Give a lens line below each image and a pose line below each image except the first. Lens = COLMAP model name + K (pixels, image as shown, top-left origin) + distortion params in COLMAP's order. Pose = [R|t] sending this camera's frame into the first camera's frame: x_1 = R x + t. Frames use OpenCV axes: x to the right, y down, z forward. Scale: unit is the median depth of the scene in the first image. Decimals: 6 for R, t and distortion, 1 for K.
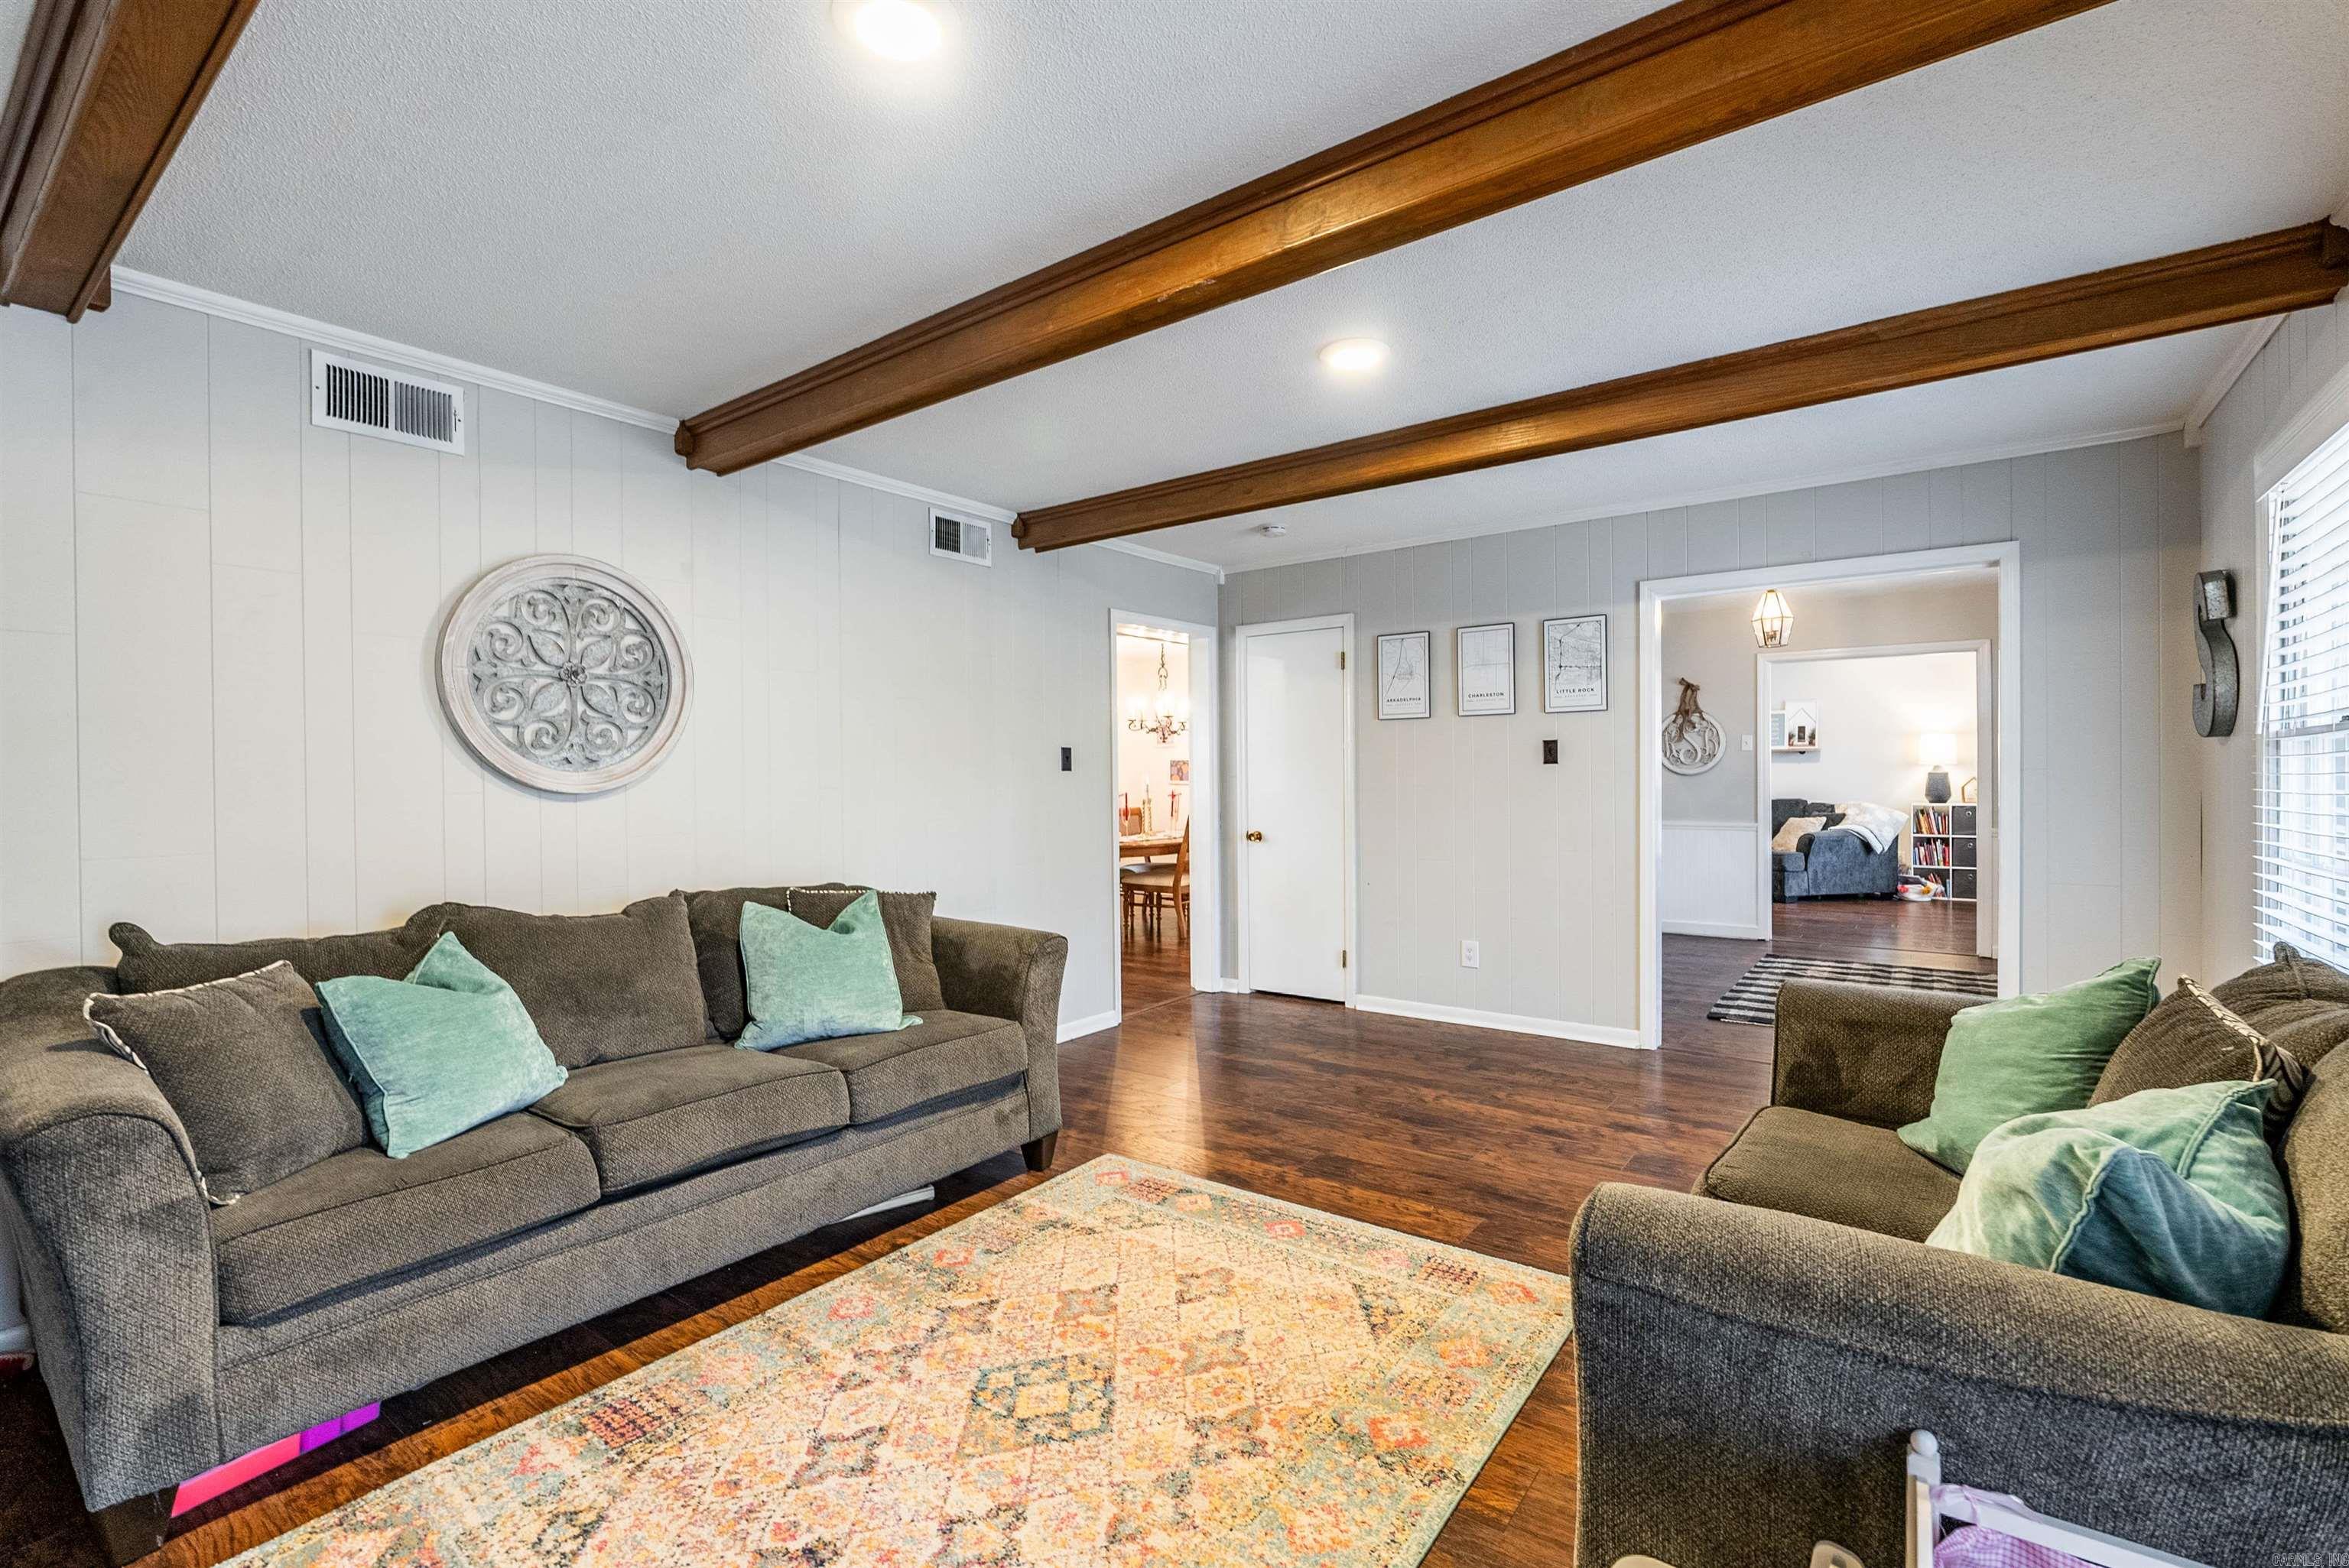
lens RADIAL K [[1040.9, 0, 1177.0], [0, 1040.9, 778.7], [0, 0, 1]] dist [-0.003760, -0.000703]
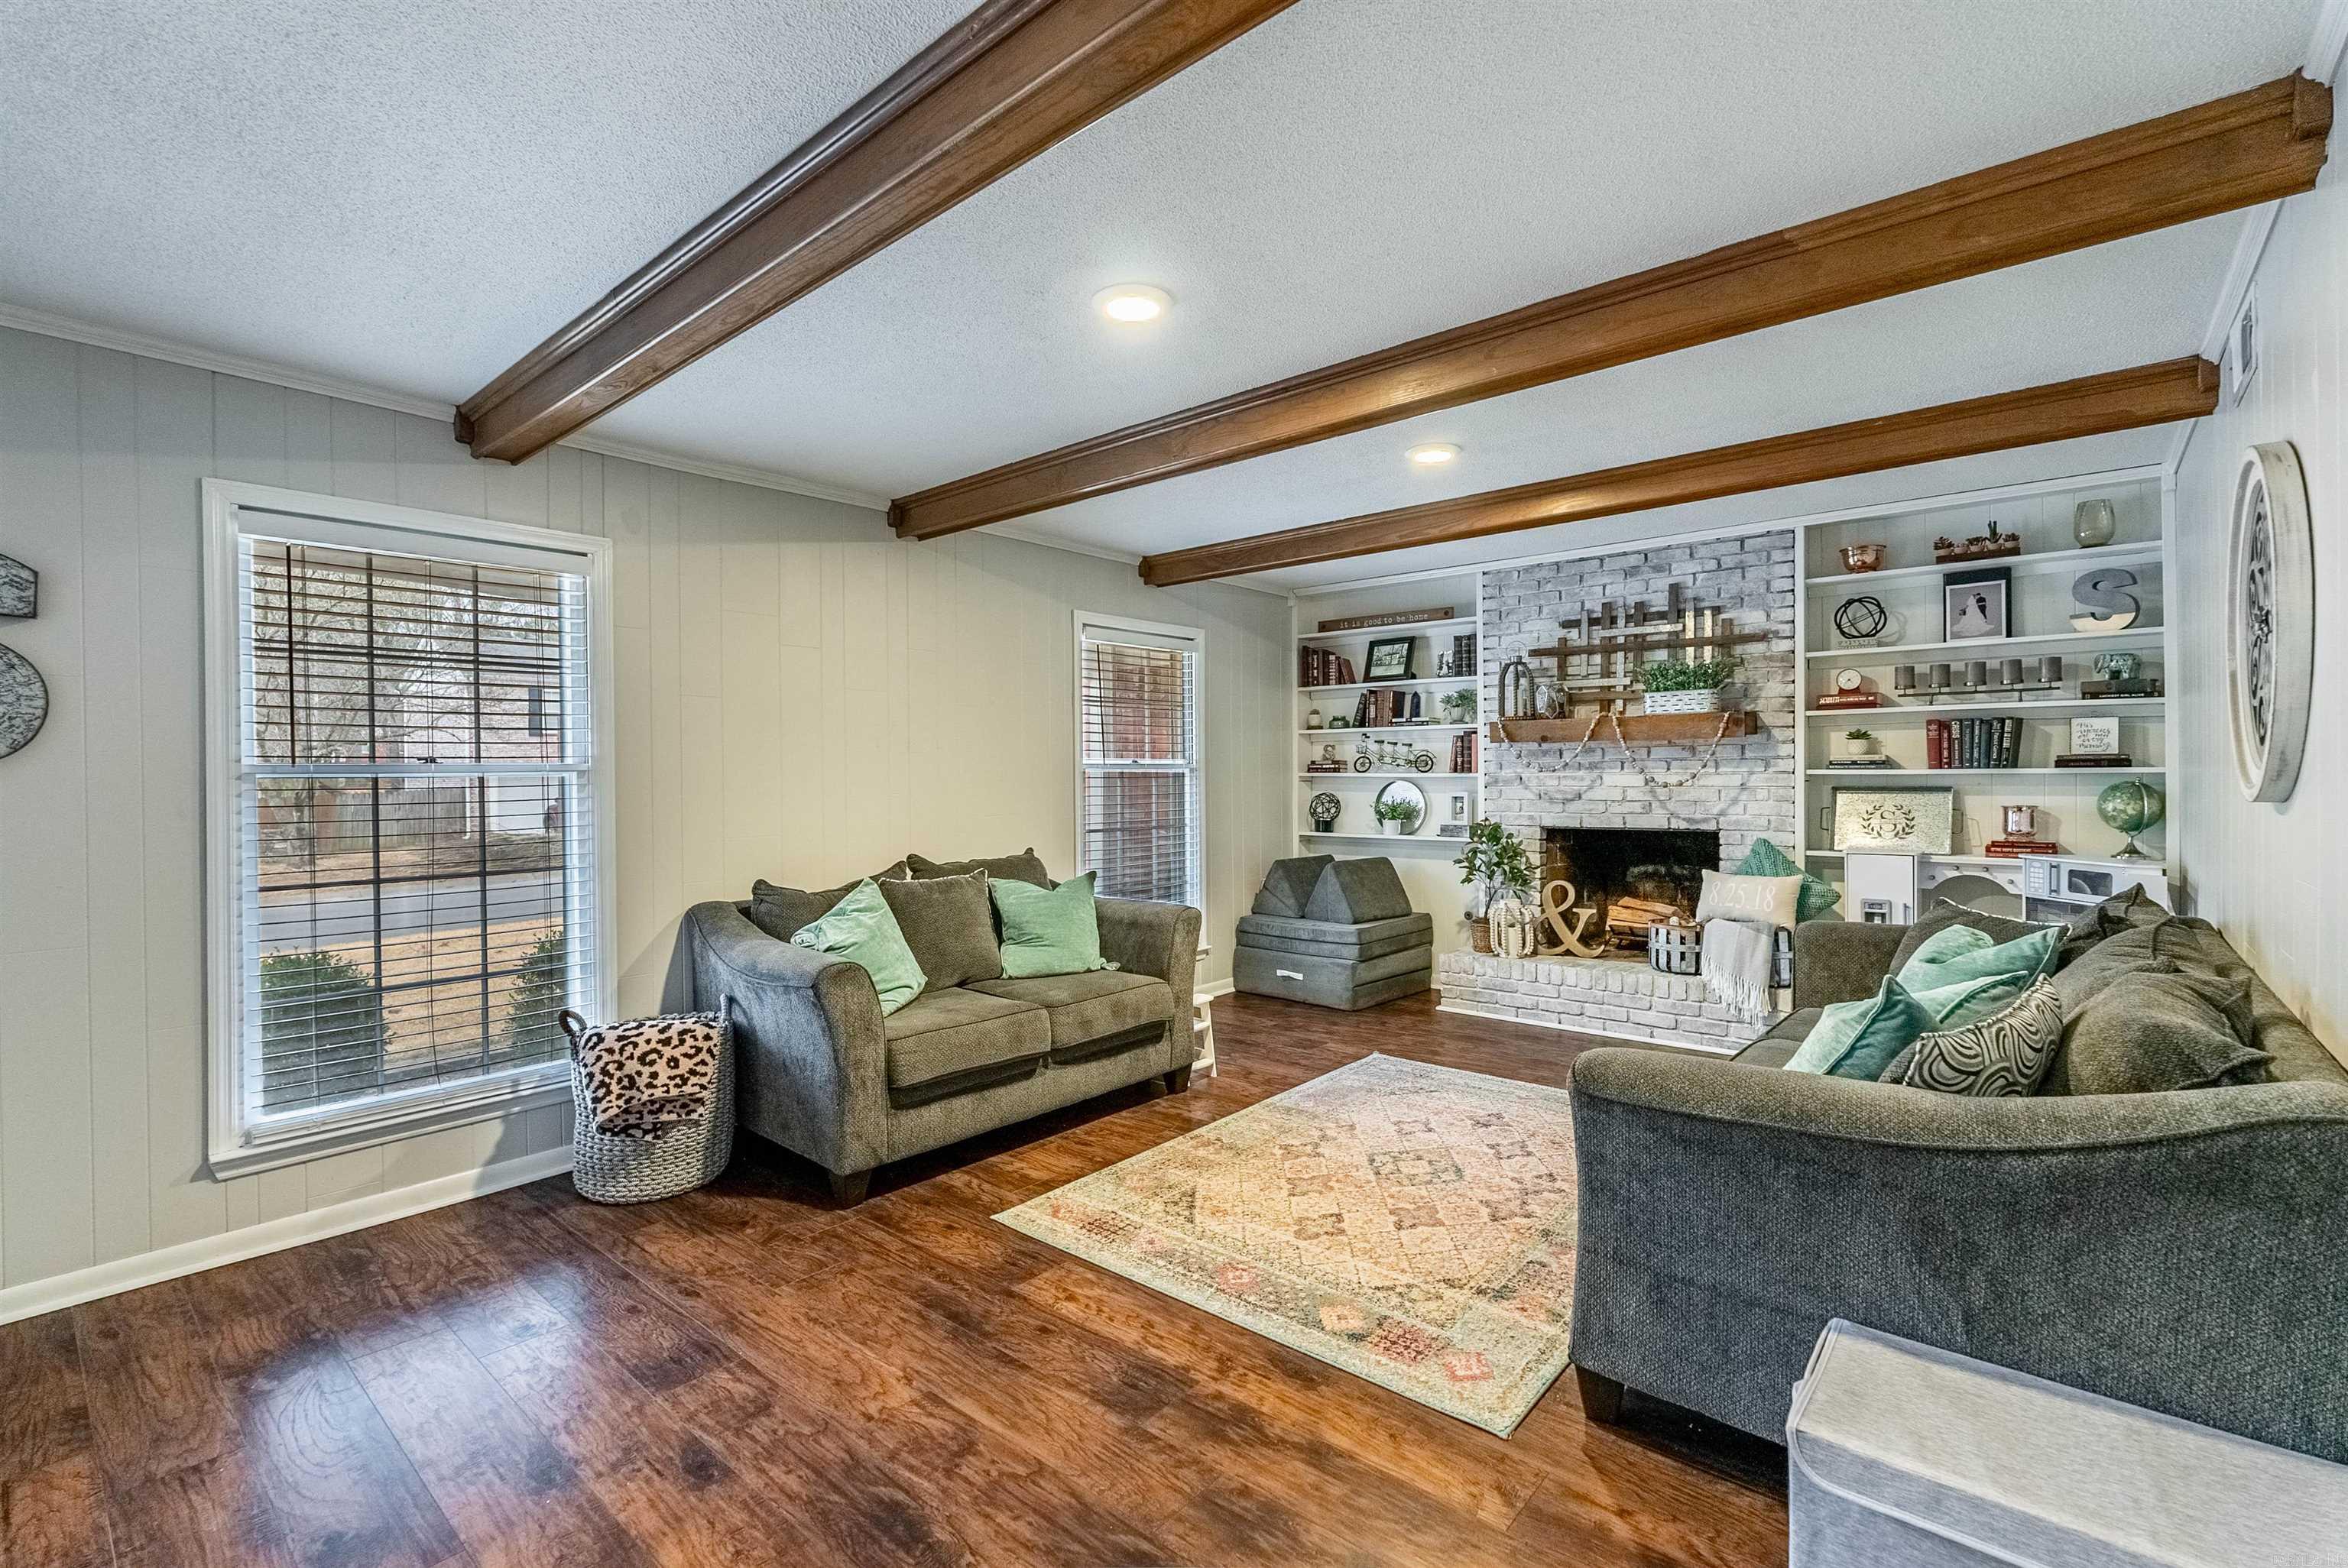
lens RADIAL K [[1040.5, 0, 1176.5], [0, 1040.5, 778.7], [0, 0, 1]] dist [-0.003760, -0.000703]
pose [[-0.997221, 0.019697, 0.071851, 0.088140], [0.020090, 0.999787, 0.004756, -0.020668], [-0.071742, 0.006187, -0.997404, 2.049214]]
